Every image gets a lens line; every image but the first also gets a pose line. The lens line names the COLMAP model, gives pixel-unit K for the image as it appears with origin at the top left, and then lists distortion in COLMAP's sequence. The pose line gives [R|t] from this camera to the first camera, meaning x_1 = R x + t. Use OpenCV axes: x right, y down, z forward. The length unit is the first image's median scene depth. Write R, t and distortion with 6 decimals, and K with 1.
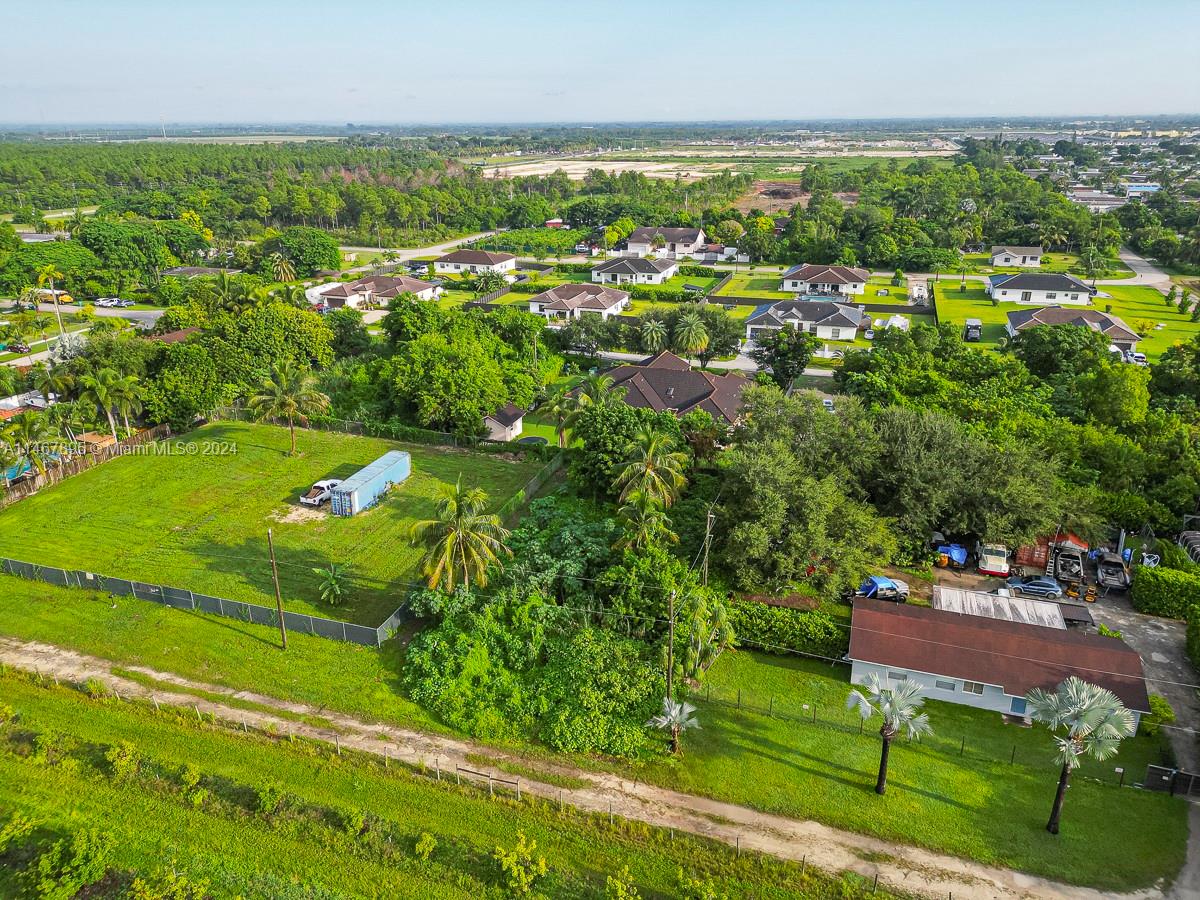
lens RADIAL K [[841.6, 0, 598.3], [0, 841.6, 443.4], [0, 0, 1]] dist [0.076182, -0.075955]
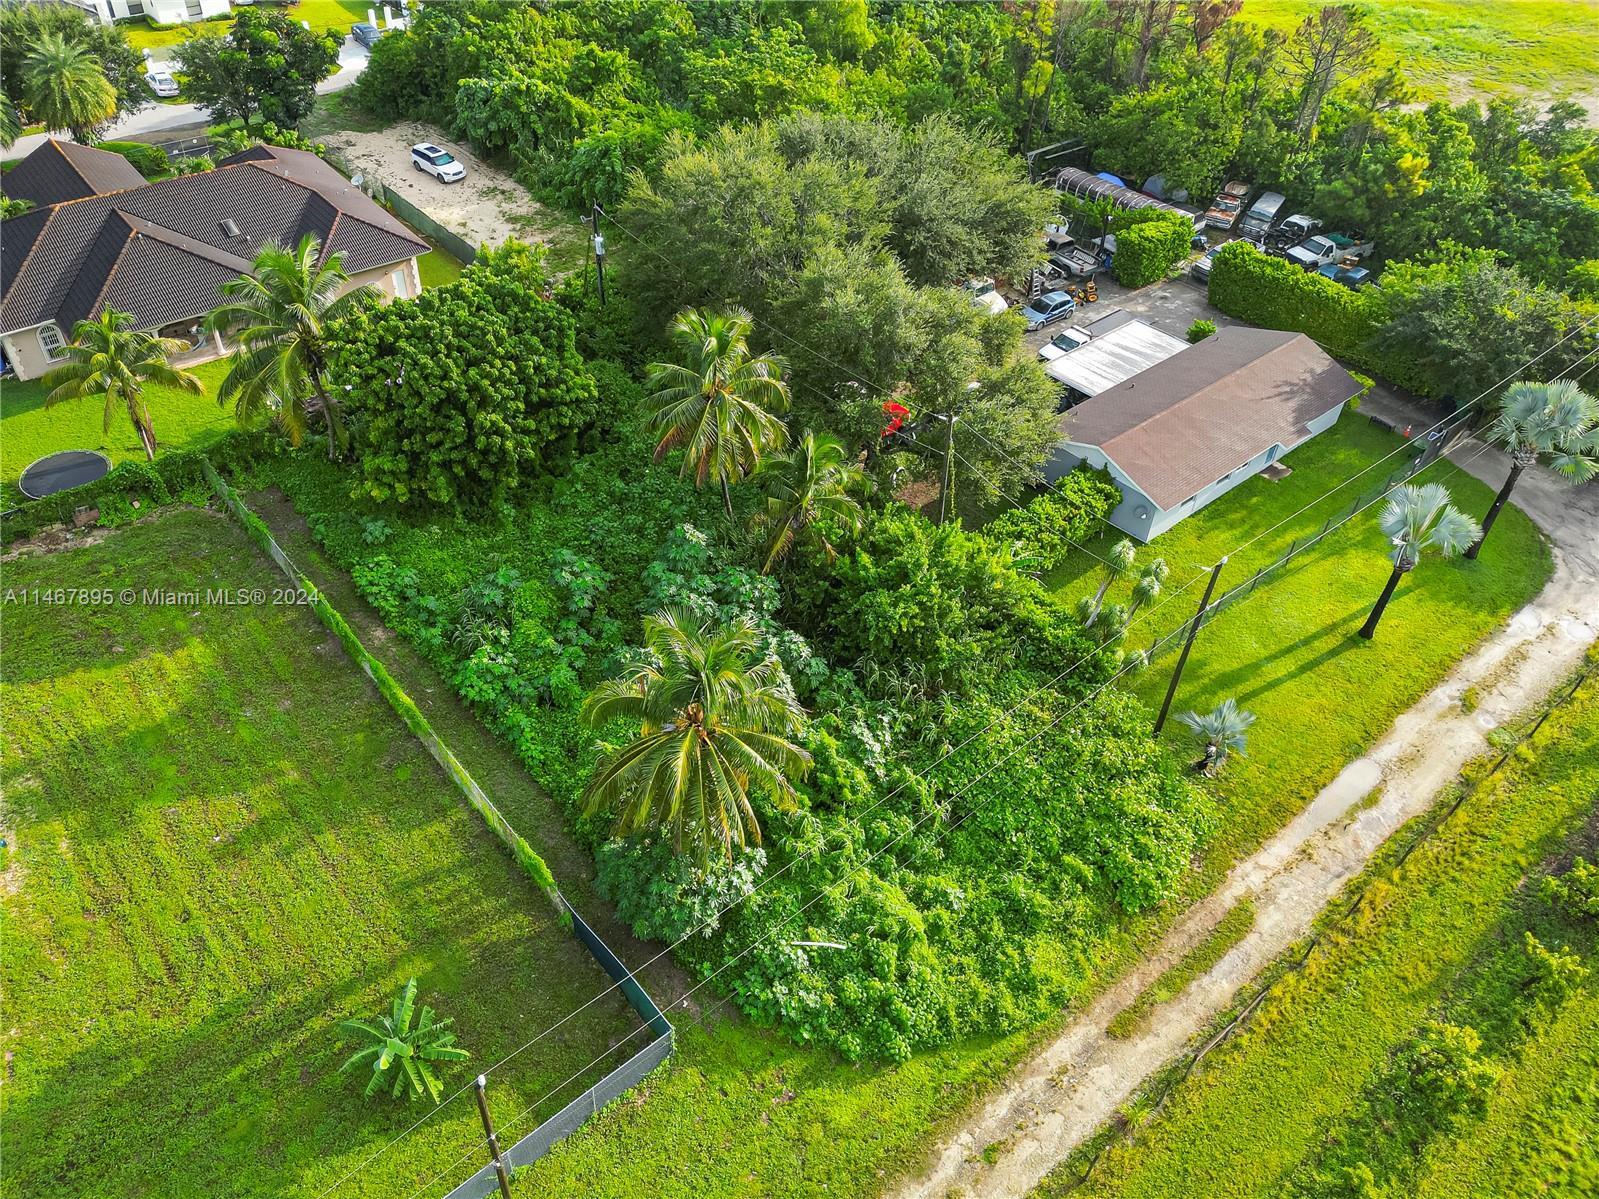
lens RADIAL K [[1191.8, 0, 747.5], [0, 1191.8, 597.6], [0, 0, 1]] dist [0.079311, -0.083236]
pose [[0.521255, -0.550160, 0.652393, -0.459172], [0.268709, 0.831386, 0.486409, -0.210461], [-0.809993, -0.078239, 0.581197, 0.581434]]
